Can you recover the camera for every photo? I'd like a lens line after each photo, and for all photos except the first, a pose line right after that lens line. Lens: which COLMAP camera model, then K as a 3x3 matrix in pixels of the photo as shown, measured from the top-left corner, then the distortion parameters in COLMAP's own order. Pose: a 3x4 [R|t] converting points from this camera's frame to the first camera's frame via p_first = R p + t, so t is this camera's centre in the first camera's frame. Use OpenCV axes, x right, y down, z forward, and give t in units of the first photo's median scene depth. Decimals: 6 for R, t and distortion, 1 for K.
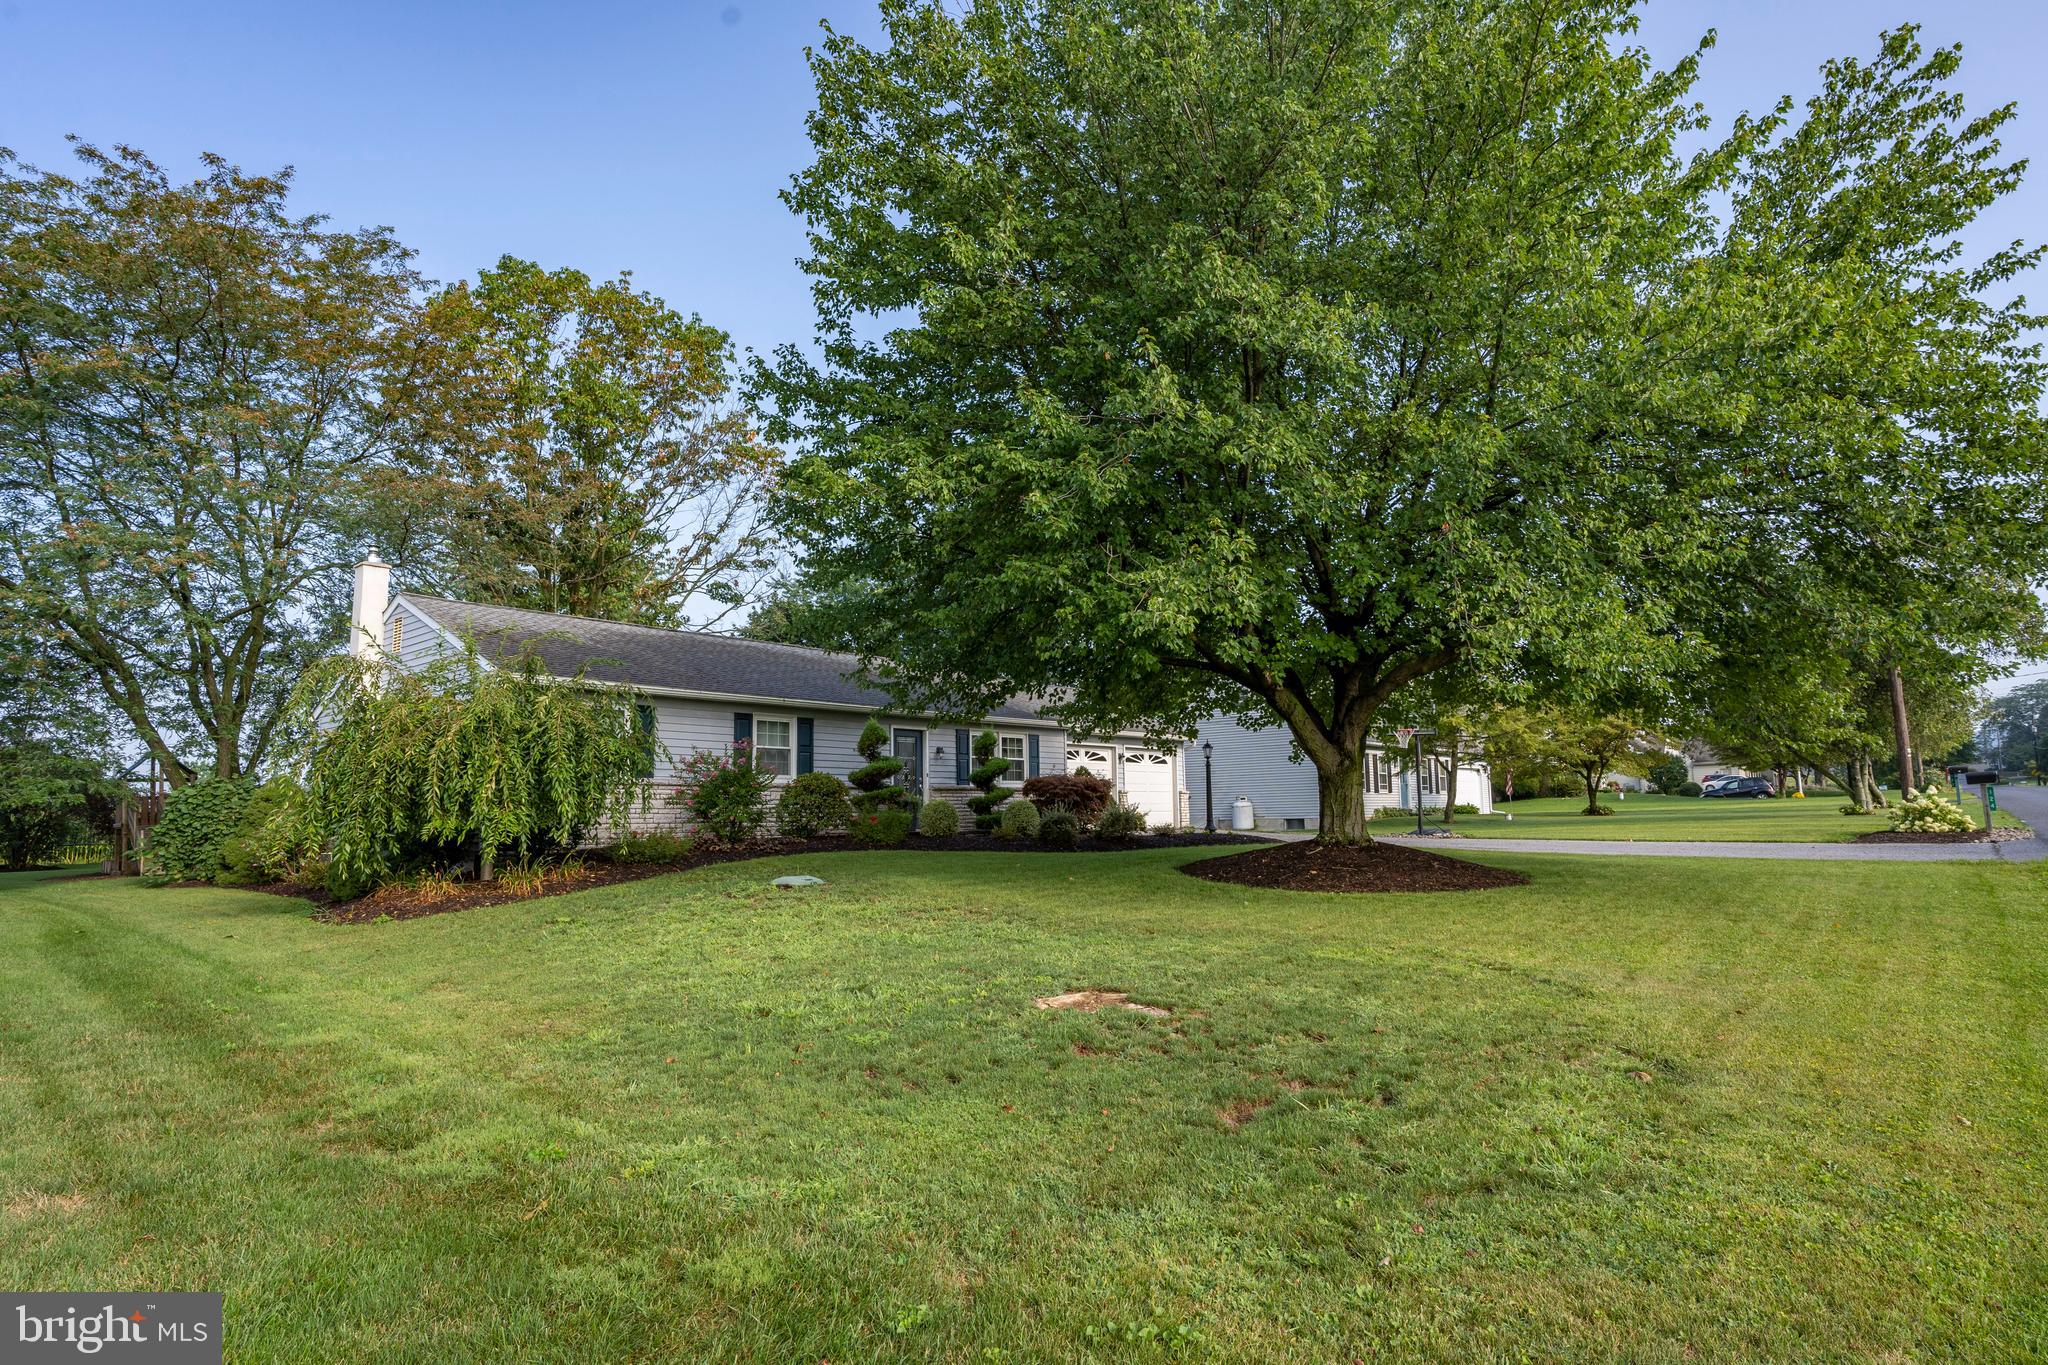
lens RADIAL K [[1099.7, 0, 1023.6], [0, 1099.7, 679.6], [0, 0, 1]] dist [-0.012810, 0.001012]
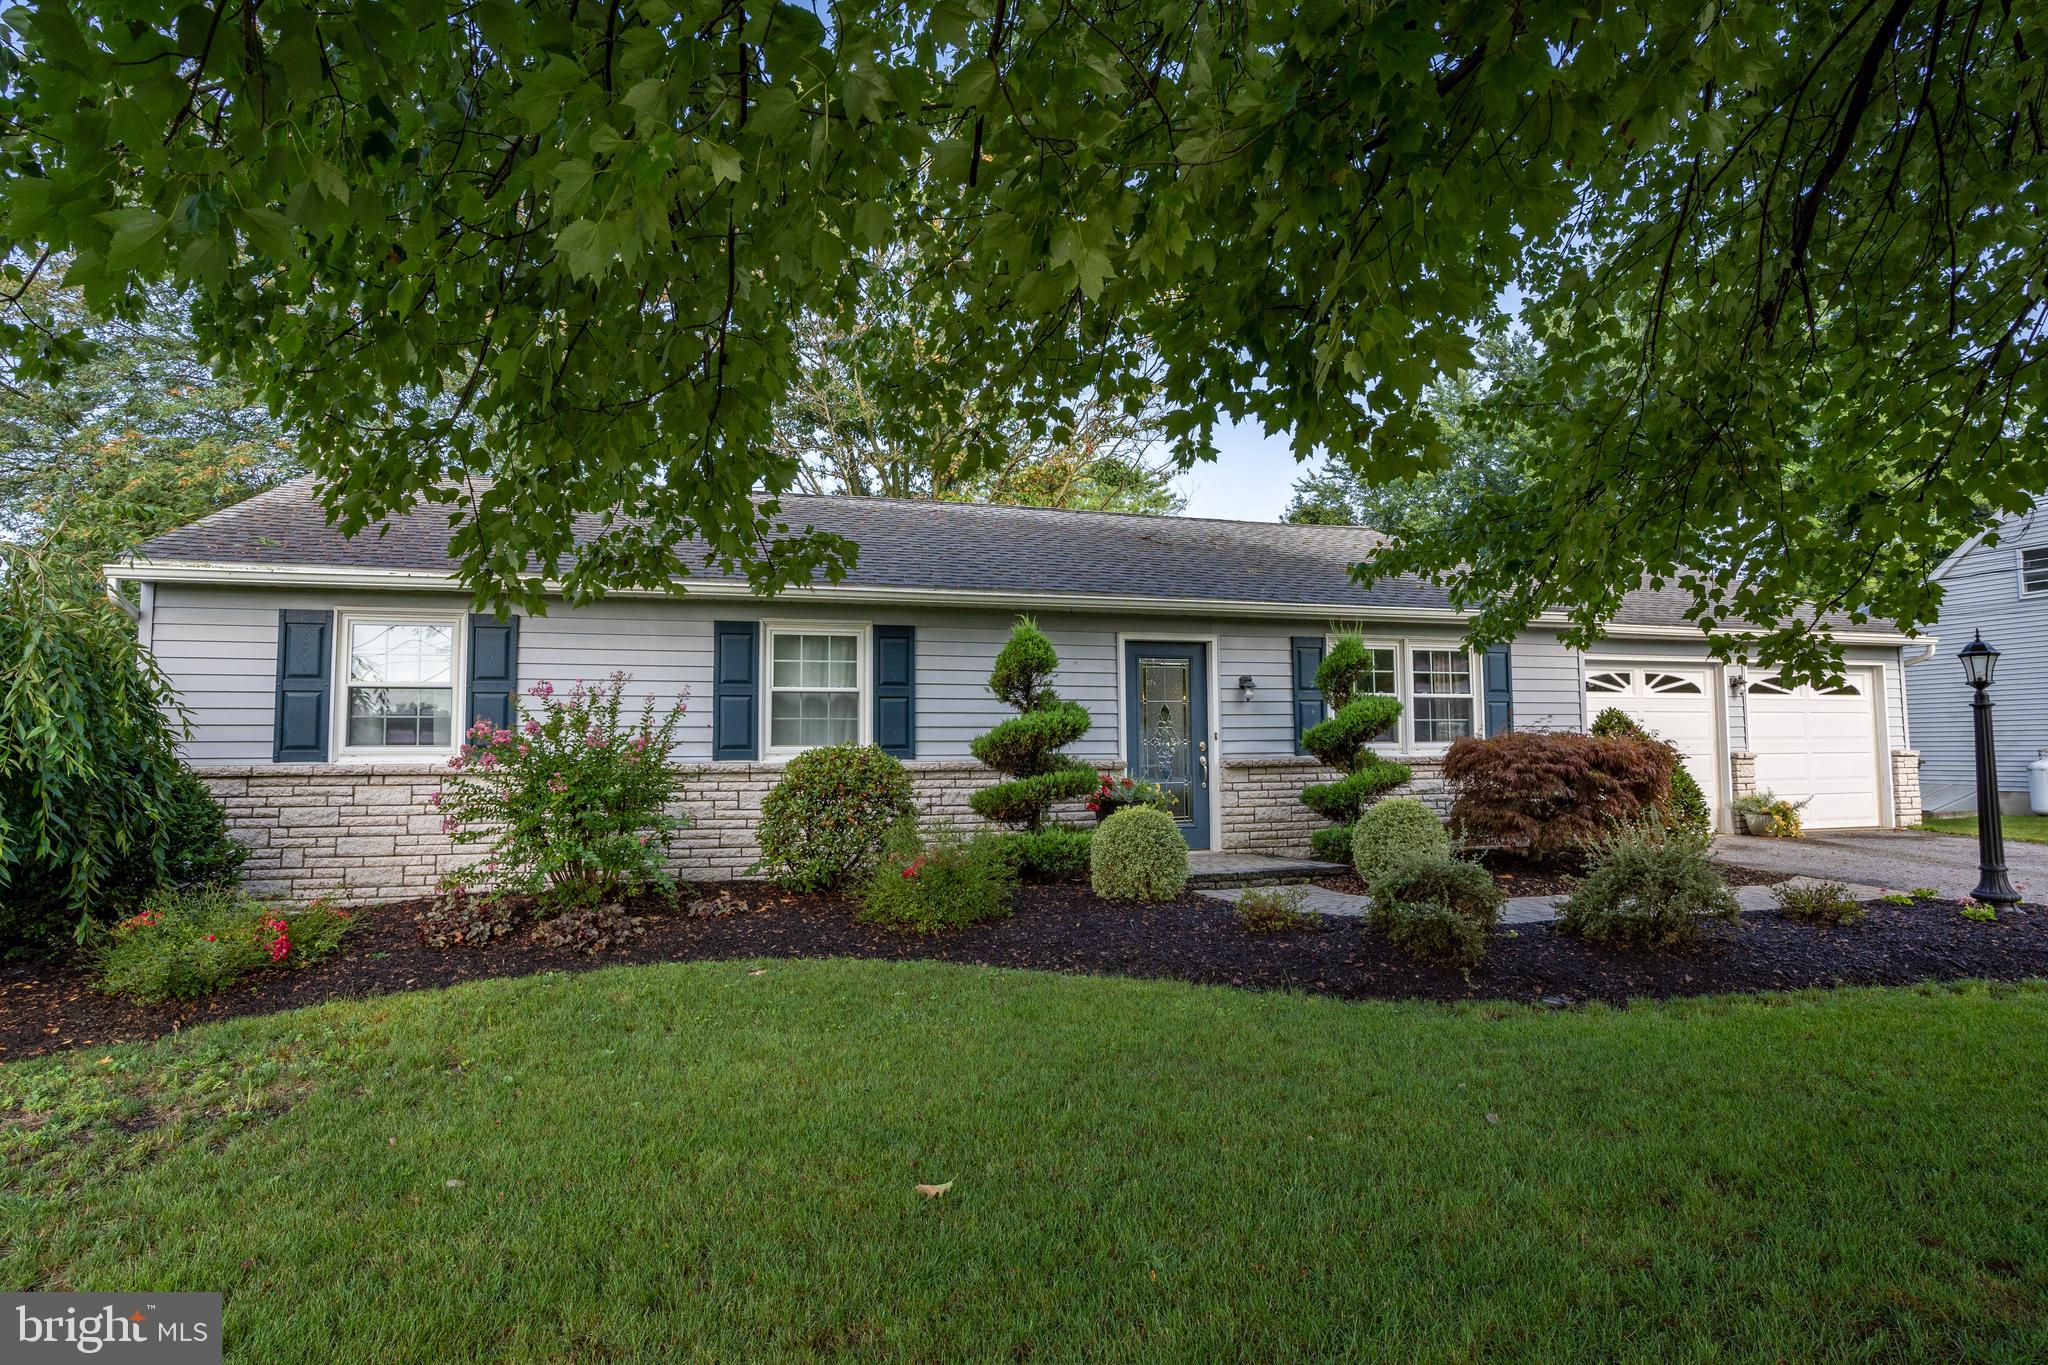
lens RADIAL K [[1099.7, 0, 1020.6], [0, 1099.7, 672.7], [0, 0, 1]] dist [-0.012810, 0.001012]
pose [[0.855785, -0.030950, -0.516405, 0.086281], [0.060759, 0.997313, 0.040917, 0.034650], [0.513752, -0.066393, 0.855366, 0.548157]]
